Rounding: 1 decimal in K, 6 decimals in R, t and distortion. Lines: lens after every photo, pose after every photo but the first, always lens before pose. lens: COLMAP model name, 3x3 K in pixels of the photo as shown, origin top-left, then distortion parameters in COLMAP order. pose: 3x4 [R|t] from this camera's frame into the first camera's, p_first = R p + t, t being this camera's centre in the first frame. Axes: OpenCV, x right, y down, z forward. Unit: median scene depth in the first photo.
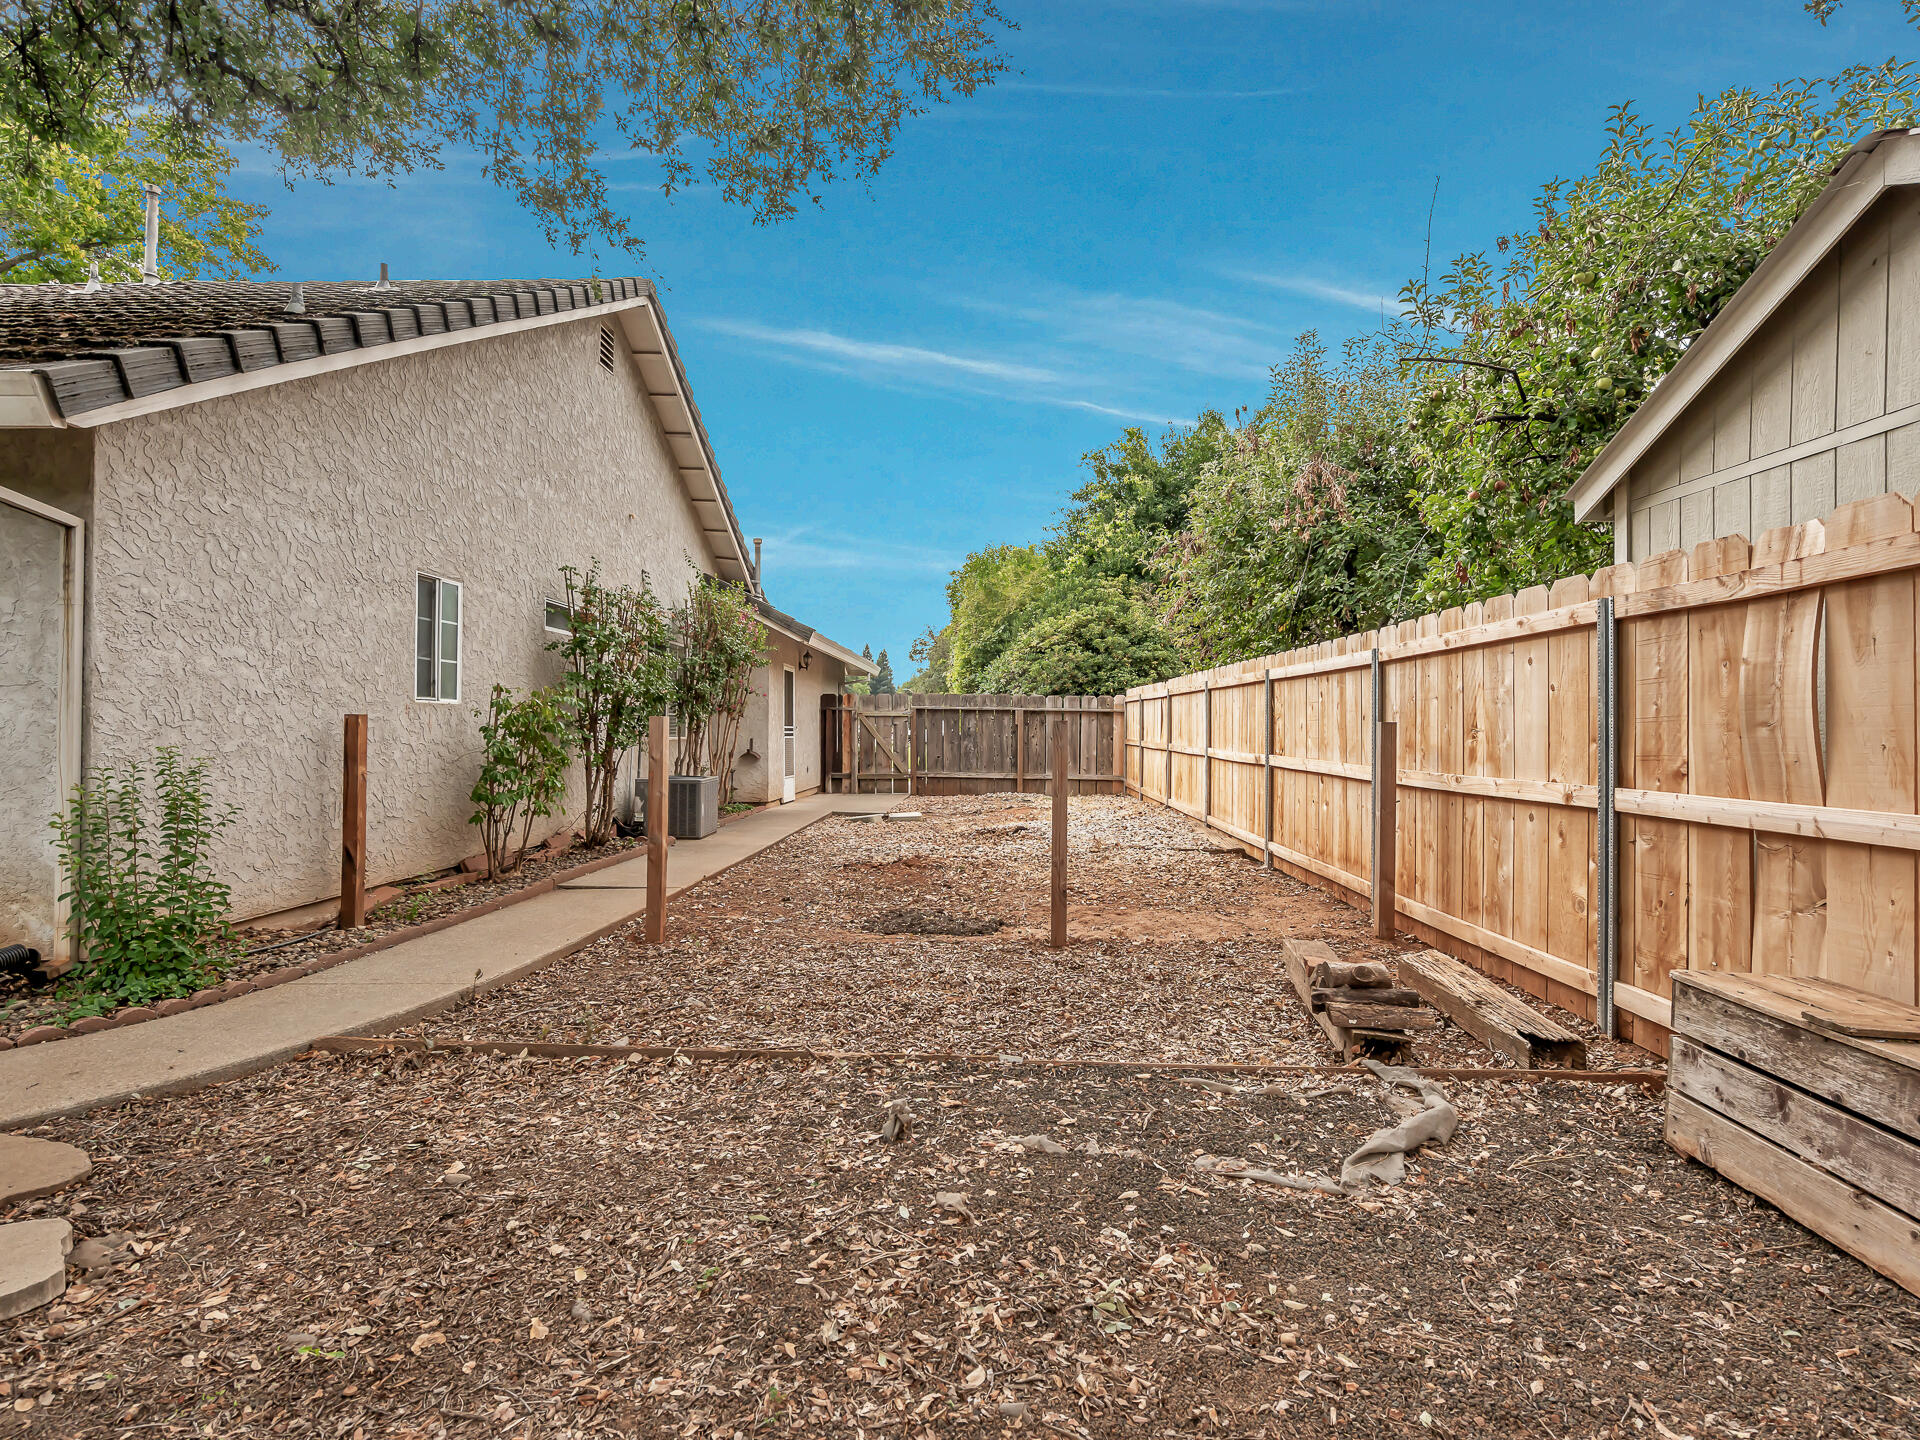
lens RADIAL K [[980.1, 0, 965.9], [0, 980.1, 725.2], [0, 0, 1]] dist [-0.010661, 0.004977]
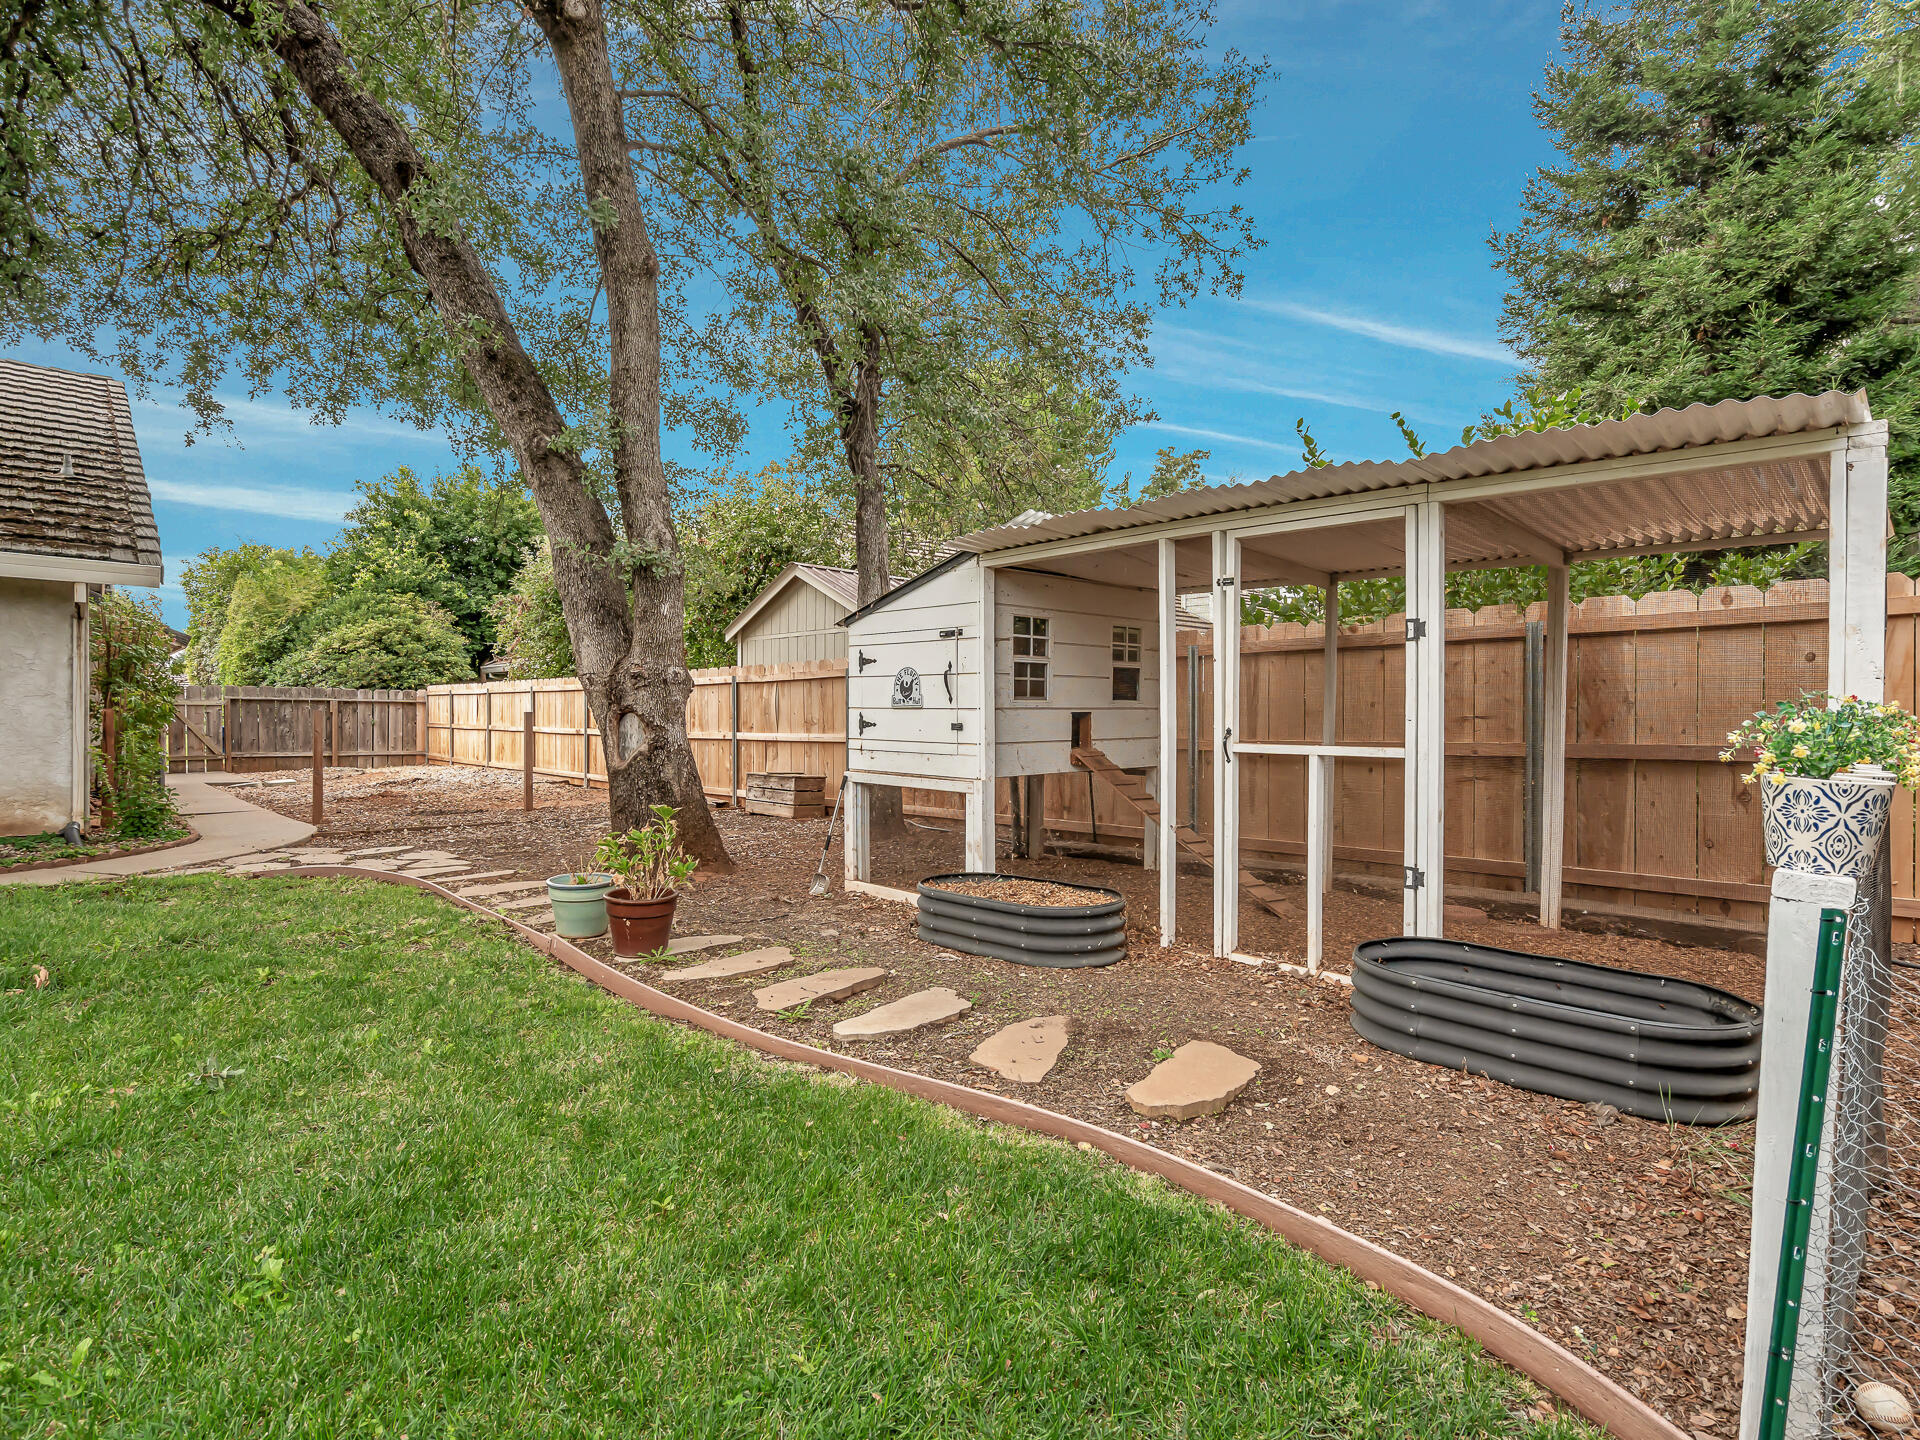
lens RADIAL K [[980.1, 0, 965.9], [0, 980.1, 725.2], [0, 0, 1]] dist [-0.010661, 0.004977]
pose [[0.696755, -0.013631, 0.717179, -0.274613], [0.001931, 0.999851, 0.017128, -0.003931], [-0.717306, -0.010549, 0.696678, -0.436971]]
